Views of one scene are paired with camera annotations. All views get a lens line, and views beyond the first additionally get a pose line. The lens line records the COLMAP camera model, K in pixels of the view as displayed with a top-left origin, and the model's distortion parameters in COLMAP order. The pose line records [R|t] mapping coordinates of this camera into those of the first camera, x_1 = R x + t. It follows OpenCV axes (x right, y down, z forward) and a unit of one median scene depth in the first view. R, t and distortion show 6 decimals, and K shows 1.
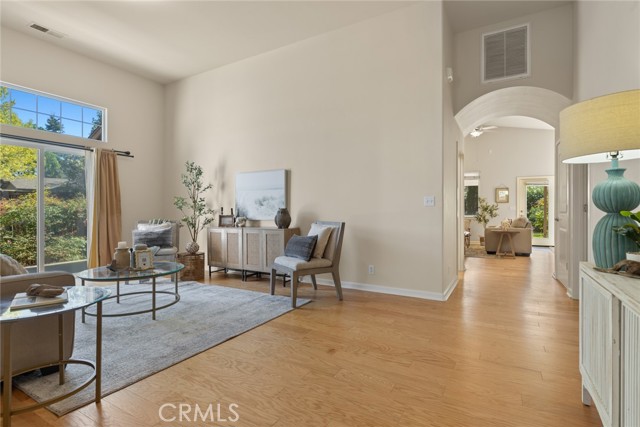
lens RADIAL K [[312.2, 0, 324.7], [0, 312.2, 213.5], [0, 0, 1]] dist [-0.000574, -0.003043]
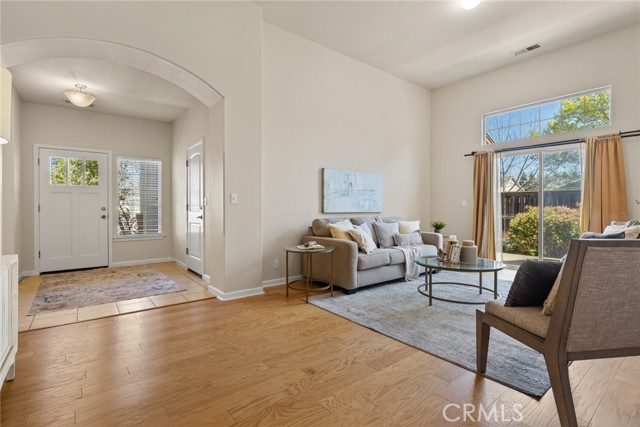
lens RADIAL K [[312.2, 0, 325.7], [0, 312.2, 210.9], [0, 0, 1]] dist [-0.000574, -0.003043]
pose [[-0.366343, 0.009923, -0.930427, 0.518029], [-0.006150, 0.999895, 0.013086, -0.010291], [0.930459, 0.010516, -0.366244, 0.868143]]
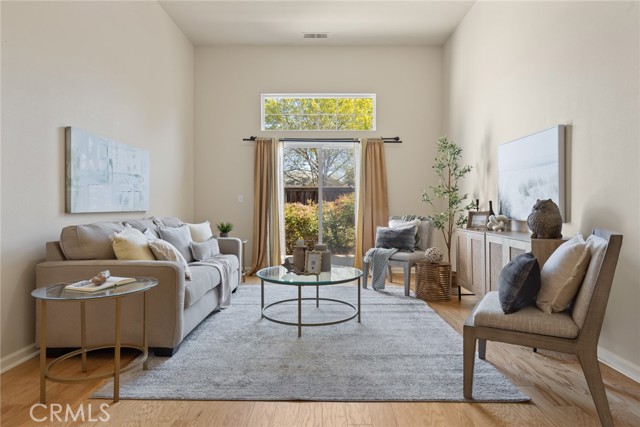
lens RADIAL K [[378.4, 0, 324.0], [0, 378.4, 204.3], [0, 0, 1]] dist [0.001802, 0.001406]
pose [[0.494617, 0.000105, -0.869111, 0.292195], [-0.007734, 0.999961, -0.004280, -0.005517], [0.869077, 0.008839, 0.494598, 0.457138]]
